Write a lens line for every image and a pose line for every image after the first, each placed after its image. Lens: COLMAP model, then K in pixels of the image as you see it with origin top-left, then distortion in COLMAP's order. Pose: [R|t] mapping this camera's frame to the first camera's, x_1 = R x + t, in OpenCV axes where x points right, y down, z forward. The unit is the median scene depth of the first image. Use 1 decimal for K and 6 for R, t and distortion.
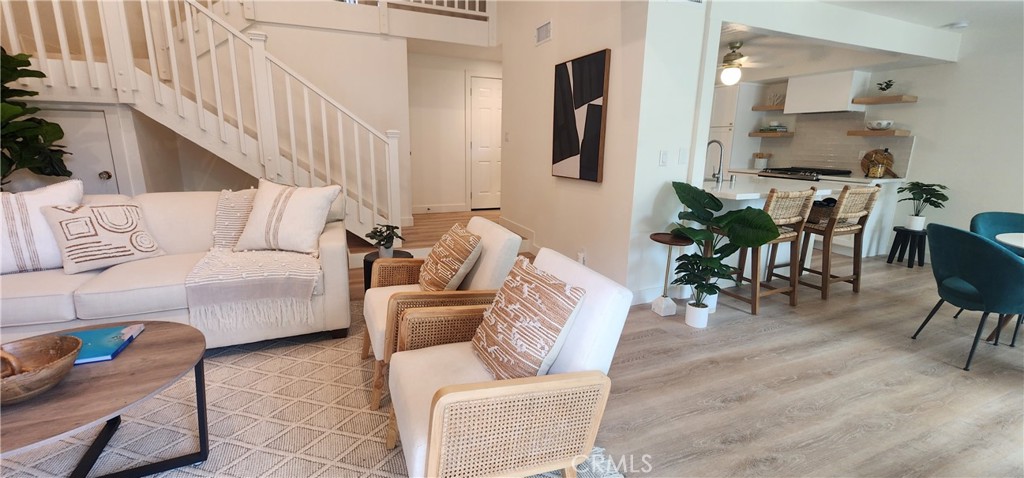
lens RADIAL K [[423.5, 0, 515.3], [0, 423.5, 233.8], [0, 0, 1]] dist [0.001518, 0.000038]
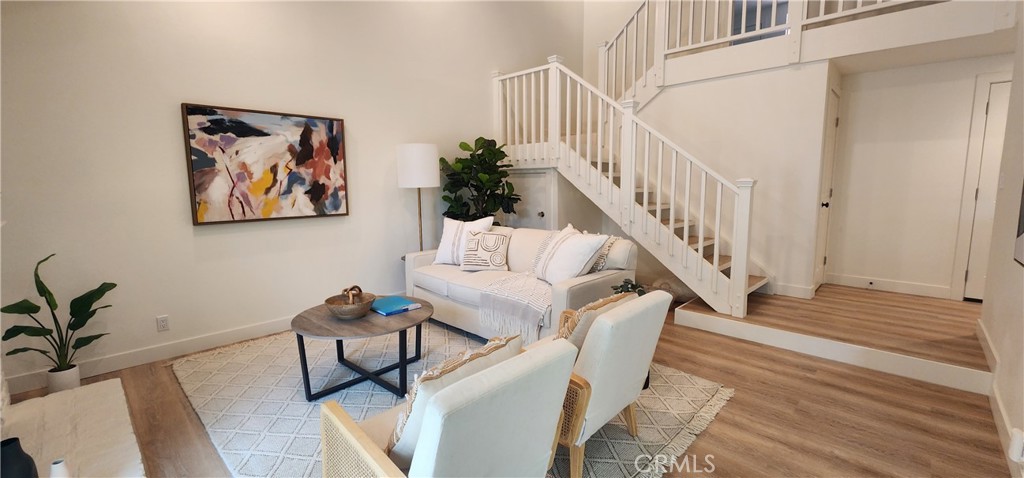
lens RADIAL K [[423.5, 0, 509.1], [0, 423.5, 237.1], [0, 0, 1]] dist [0.001518, 0.000038]
pose [[0.386703, 0.103659, -0.916360, 0.394783], [-0.178426, 0.983297, 0.035935, -0.088950], [0.904779, 0.149606, 0.398739, 0.290753]]
